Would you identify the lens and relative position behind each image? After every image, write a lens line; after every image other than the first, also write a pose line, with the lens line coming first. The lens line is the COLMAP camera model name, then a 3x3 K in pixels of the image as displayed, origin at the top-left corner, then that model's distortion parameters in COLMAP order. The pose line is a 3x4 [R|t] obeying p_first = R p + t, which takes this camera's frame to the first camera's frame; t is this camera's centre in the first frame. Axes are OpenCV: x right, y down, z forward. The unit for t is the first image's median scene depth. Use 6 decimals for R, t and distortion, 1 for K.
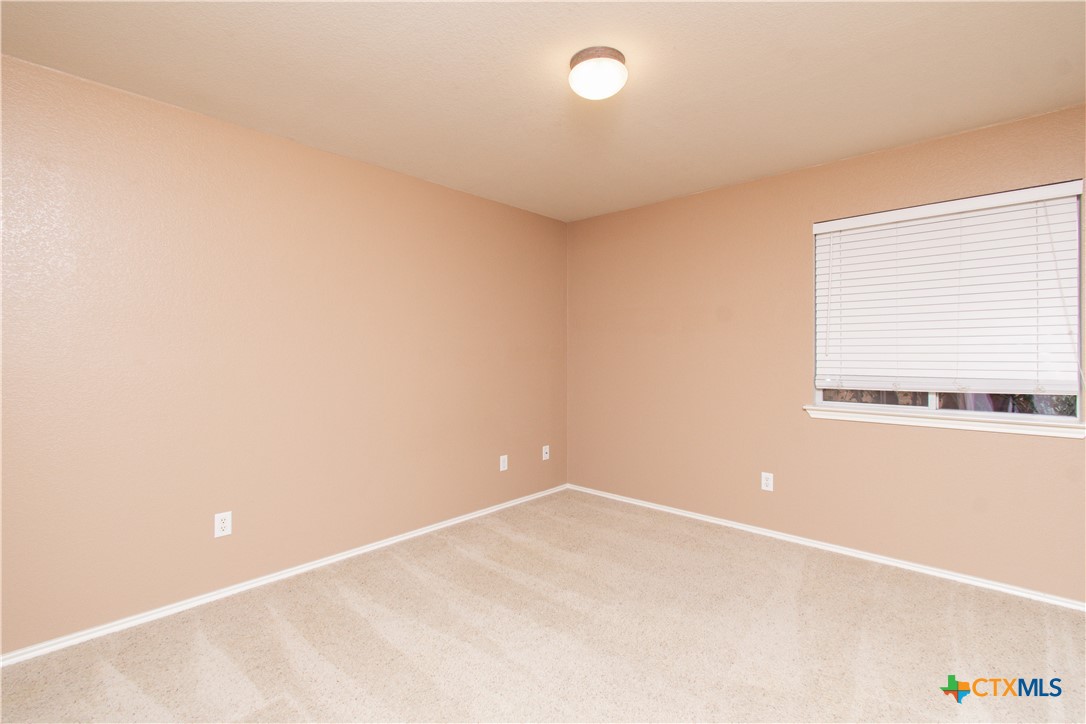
lens RADIAL K [[491.9, 0, 548.1], [0, 491.9, 356.1], [0, 0, 1]] dist [-0.002162, -0.000554]
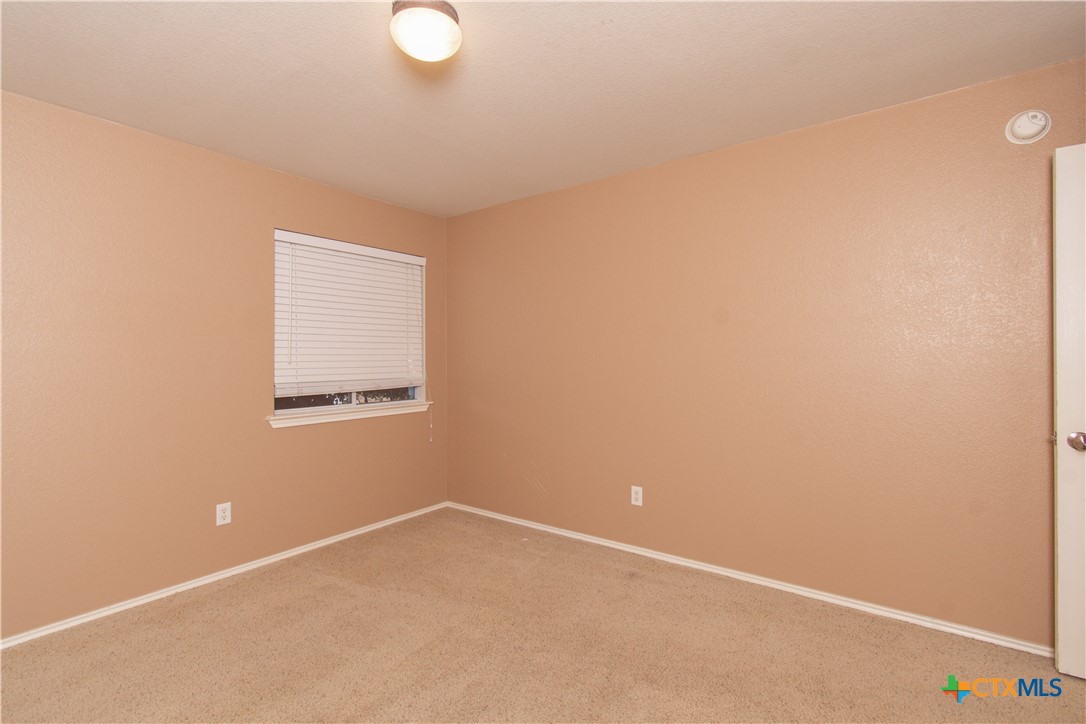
lens RADIAL K [[491.9, 0, 548.1], [0, 491.9, 356.1], [0, 0, 1]] dist [-0.002162, -0.000554]
pose [[-0.103093, 0.002551, 0.994668, -0.534682], [0.008693, 0.999961, -0.001664, -0.011669], [-0.994634, 0.008475, -0.103112, 0.622390]]
